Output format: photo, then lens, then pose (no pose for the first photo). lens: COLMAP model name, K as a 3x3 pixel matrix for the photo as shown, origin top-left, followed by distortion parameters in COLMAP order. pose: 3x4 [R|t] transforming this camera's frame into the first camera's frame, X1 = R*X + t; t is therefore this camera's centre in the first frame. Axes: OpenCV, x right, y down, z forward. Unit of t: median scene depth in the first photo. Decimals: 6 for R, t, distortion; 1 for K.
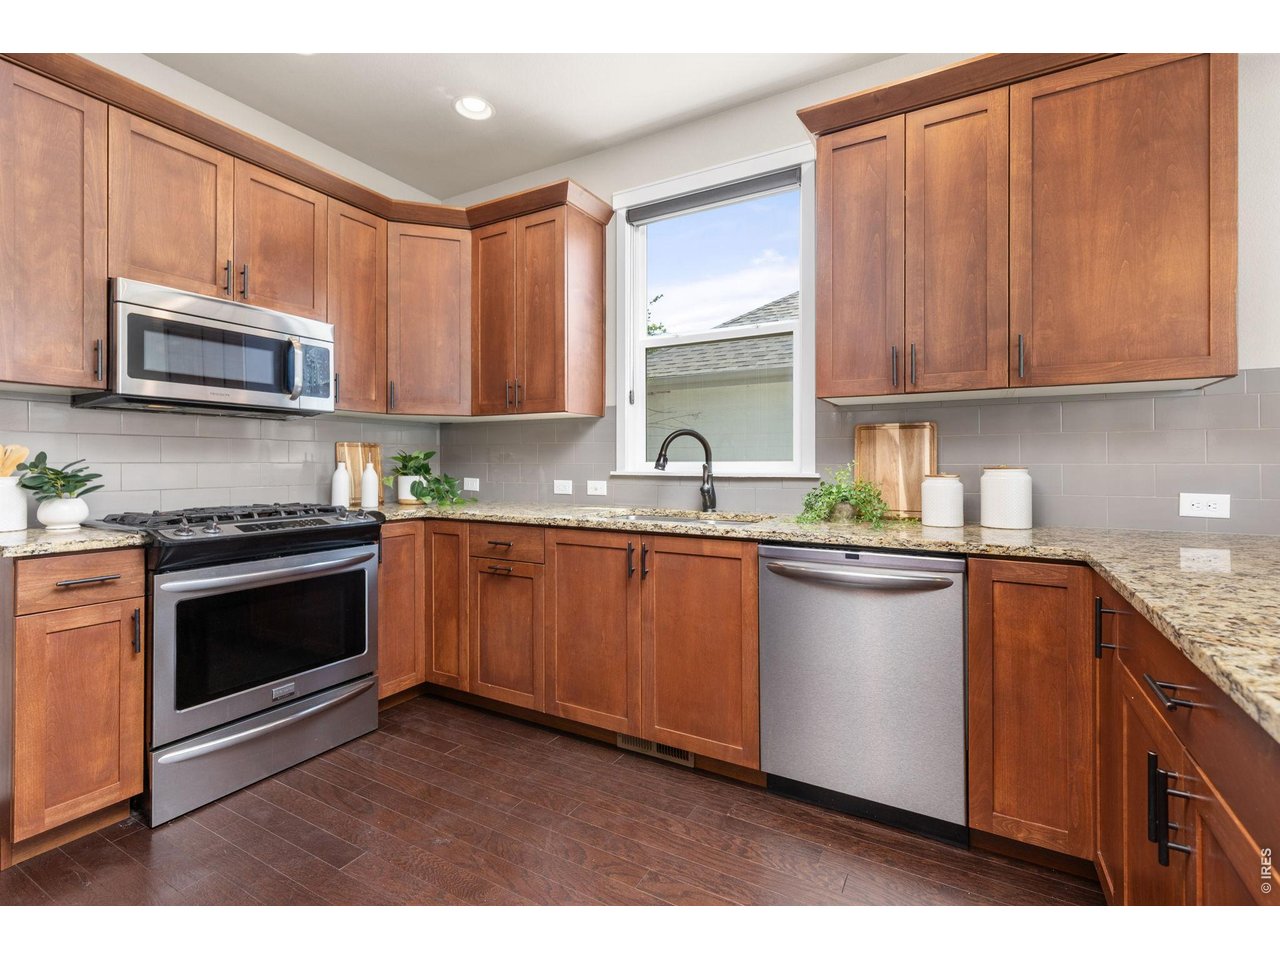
lens RADIAL K [[583.1, 0, 649.3], [0, 583.1, 463.0], [0, 0, 1]] dist [0.004037, 0.000100]
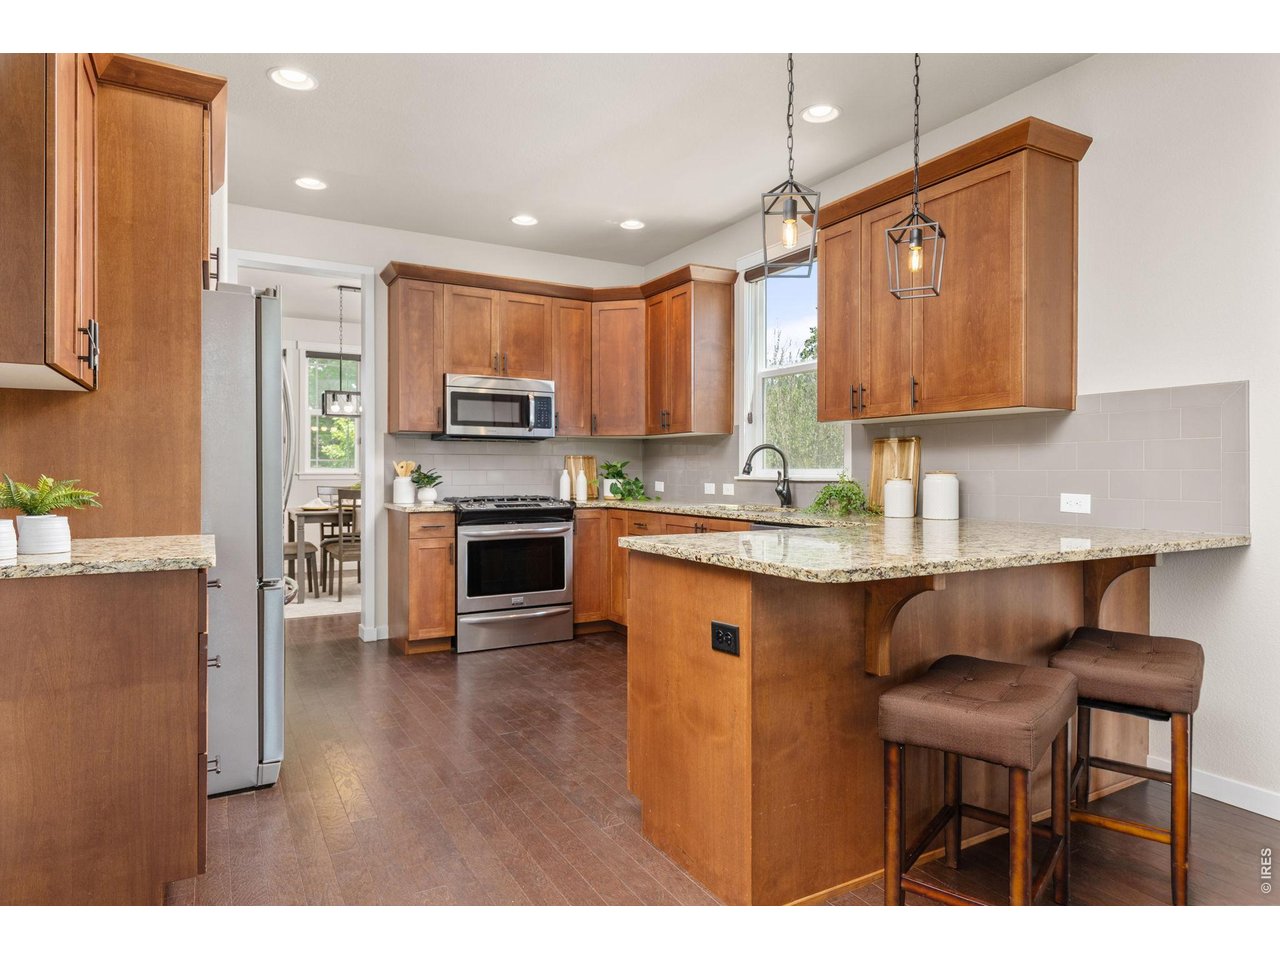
lens RADIAL K [[754.7, 0, 639.8], [0, 754.7, 476.5], [0, 0, 1]] dist [0.000357, 0.000333]
pose [[0.853446, 0.003861, -0.521167, 0.769320], [0.000512, 0.999966, 0.008246, 0.001118], [0.521181, -0.007305, 0.853415, -0.654812]]
